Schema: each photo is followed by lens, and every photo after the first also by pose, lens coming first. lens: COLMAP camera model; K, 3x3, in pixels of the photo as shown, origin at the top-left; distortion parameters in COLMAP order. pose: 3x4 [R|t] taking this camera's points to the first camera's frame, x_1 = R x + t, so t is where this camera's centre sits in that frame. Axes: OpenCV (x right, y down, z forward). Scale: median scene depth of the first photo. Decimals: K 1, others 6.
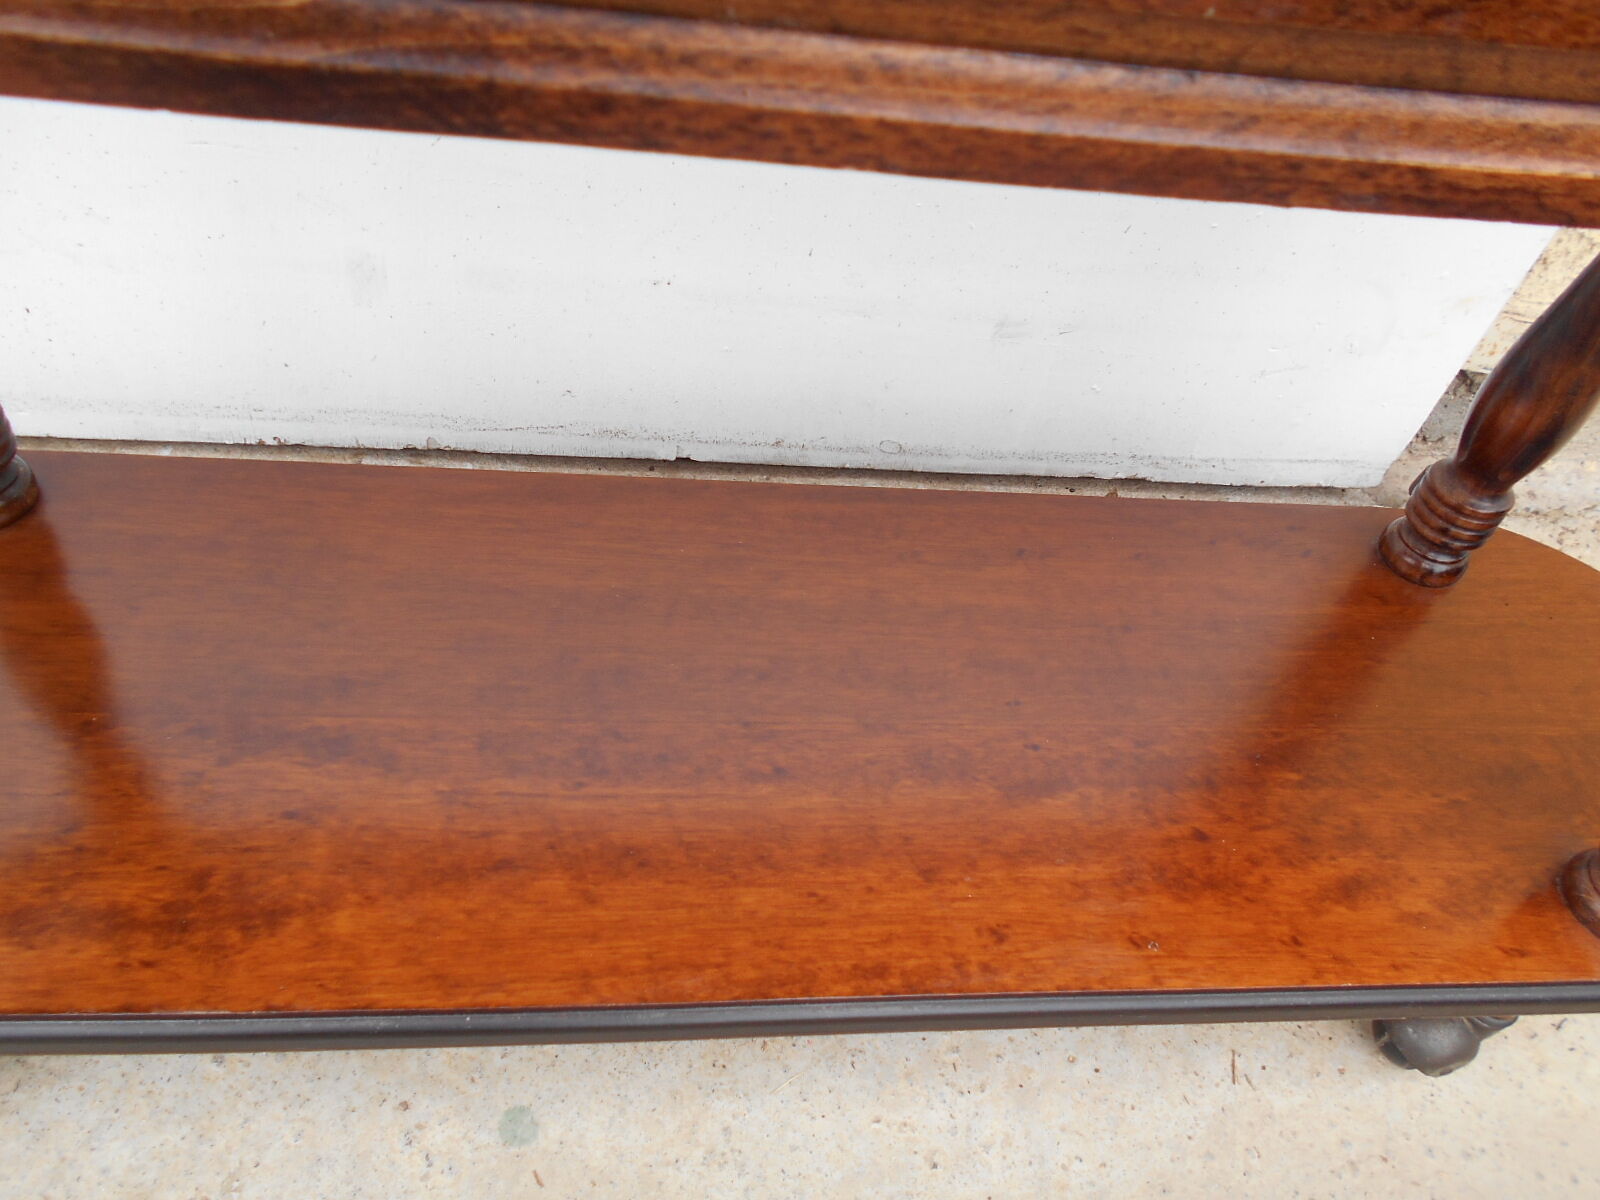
lens RADIAL K [[1236.6, 0, 761.2], [0, 1236.6, 632.1], [0, 0, 1]] dist [0.013785, 0.009162]
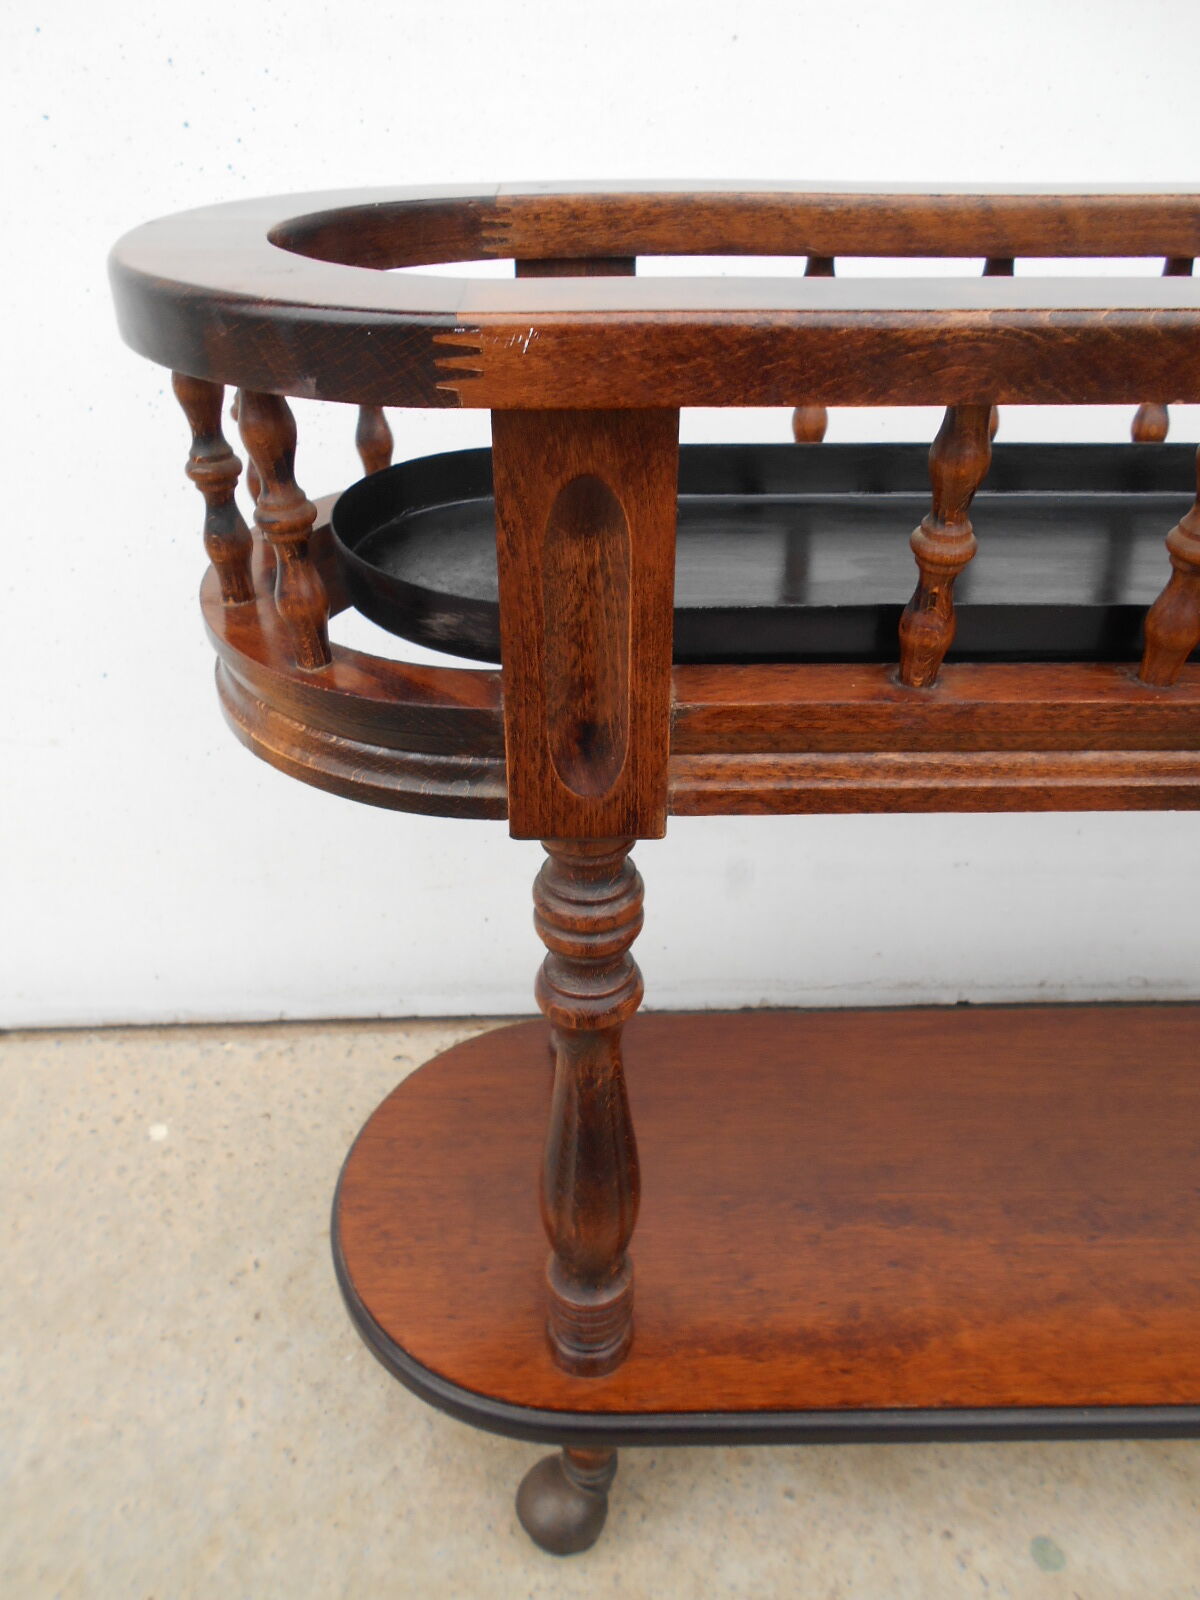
lens RADIAL K [[1236.6, 0, 606.0], [0, 1236.6, 821.2], [0, 0, 1]] dist [0.013785, 0.009162]
pose [[0.991203, -0.081192, -0.104517, -0.479529], [0.046096, 0.952056, -0.302431, 0.076181], [0.124061, 0.294953, 0.947424, -0.445882]]
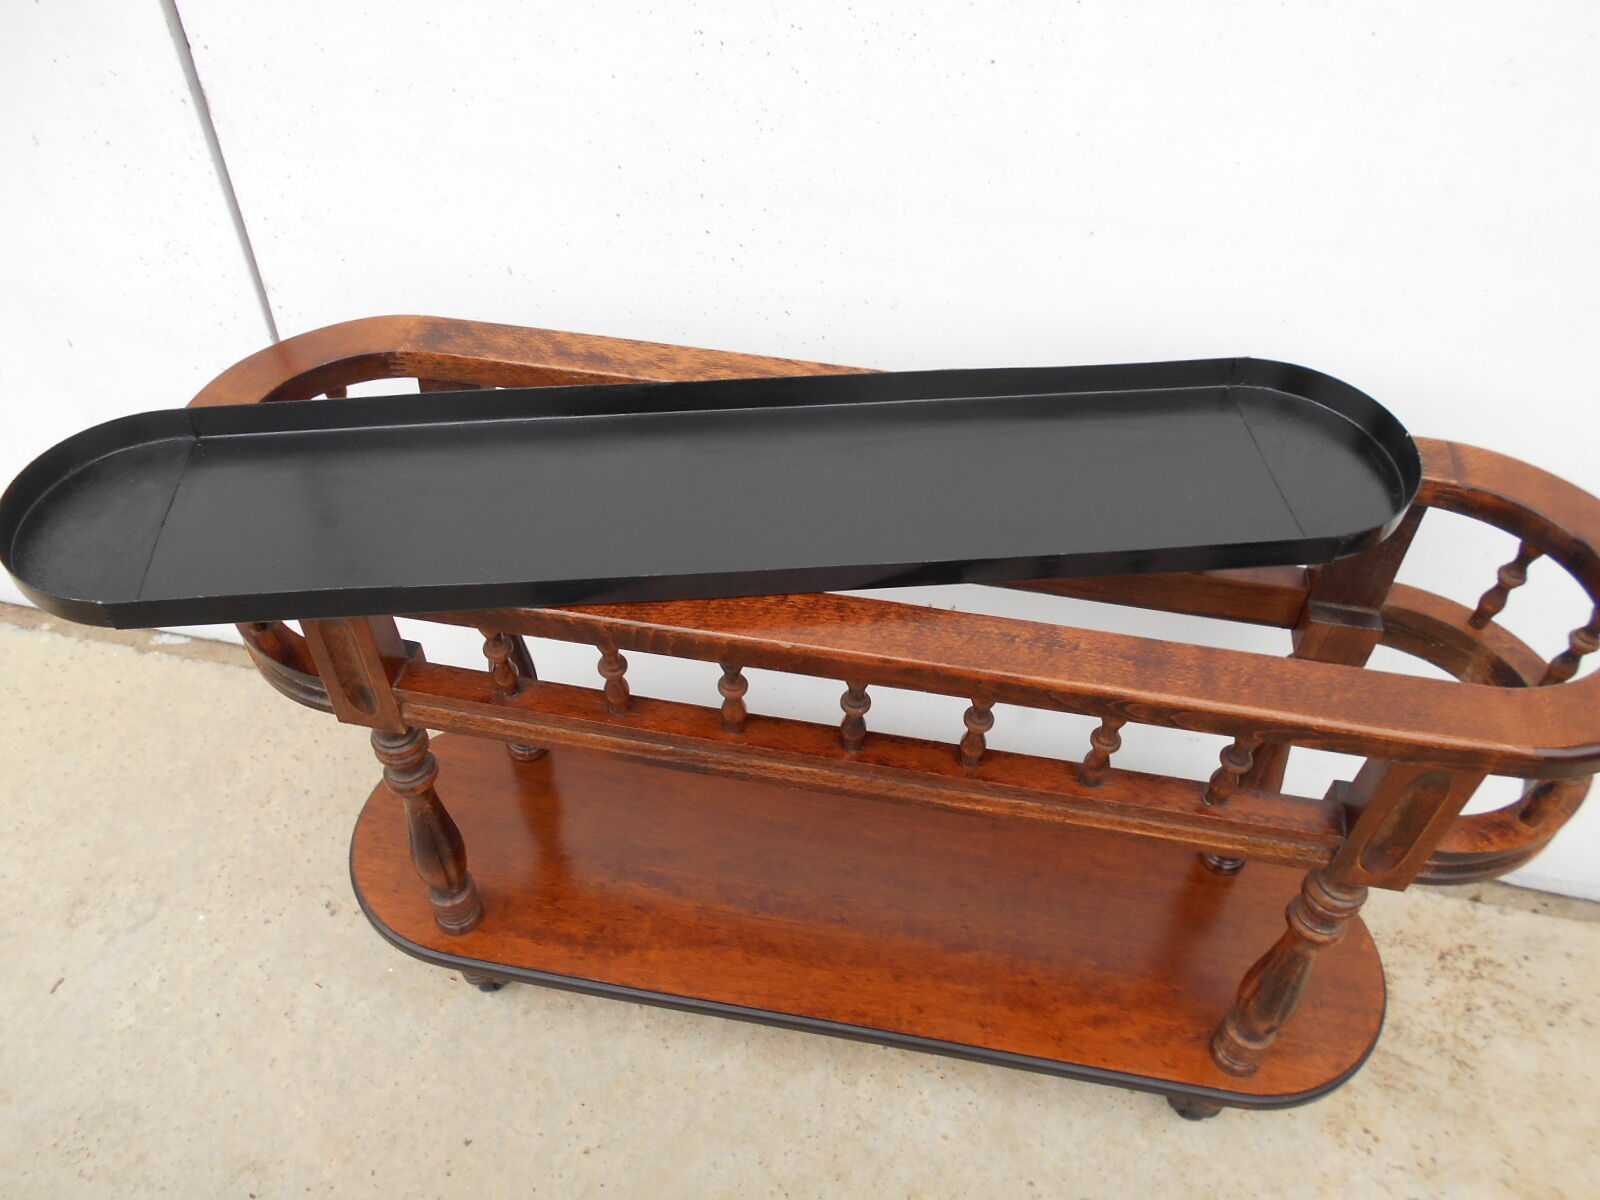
lens RADIAL K [[1236.6, 0, 740.7], [0, 1236.6, 625.7], [0, 0, 1]] dist [0.013785, 0.009162]
pose [[0.954151, 0.095834, -0.283569, 0.424878], [-0.112935, 0.992603, -0.044548, -0.297778], [0.277202, 0.074531, 0.957917, -1.243614]]
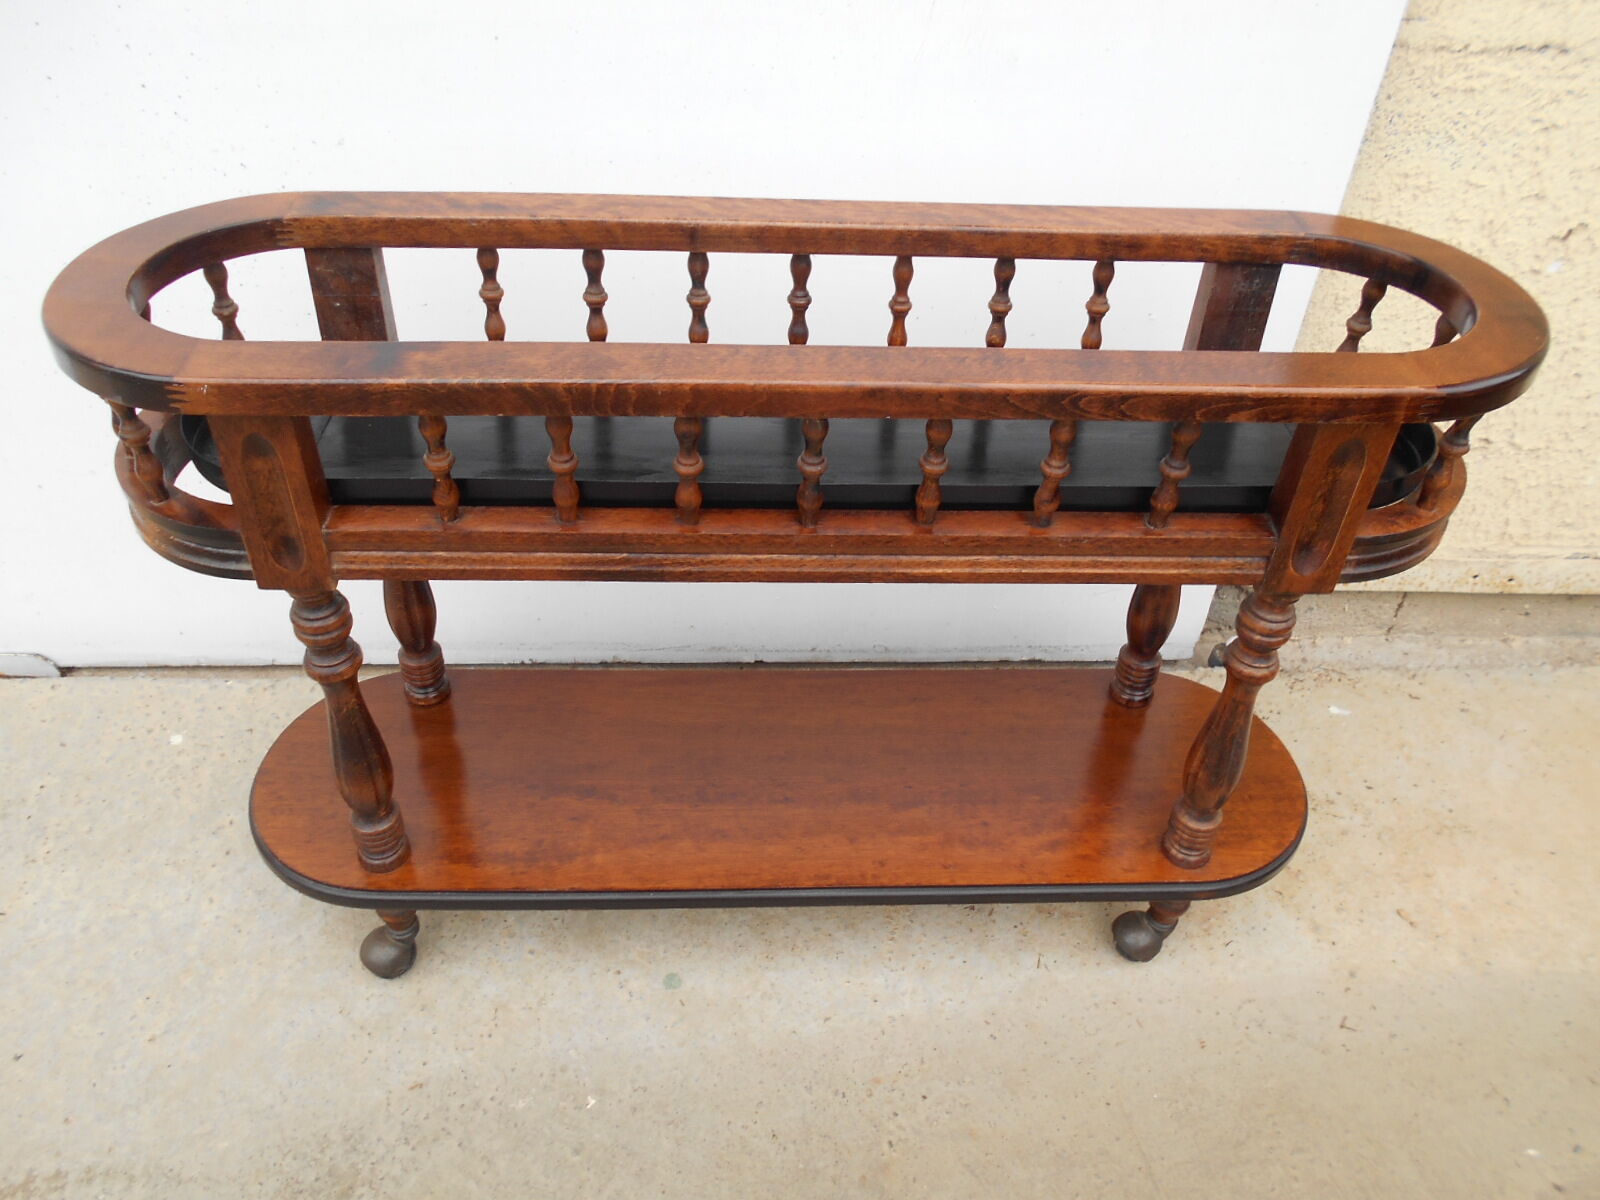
lens RADIAL K [[1236.6, 0, 742.2], [0, 1236.6, 613.2], [0, 0, 1]] dist [0.013785, 0.009162]
pose [[0.991441, -0.050118, -0.120552, 0.218641], [0.027453, 0.982767, -0.182796, 0.189554], [0.127636, 0.177922, 0.975732, -1.212102]]
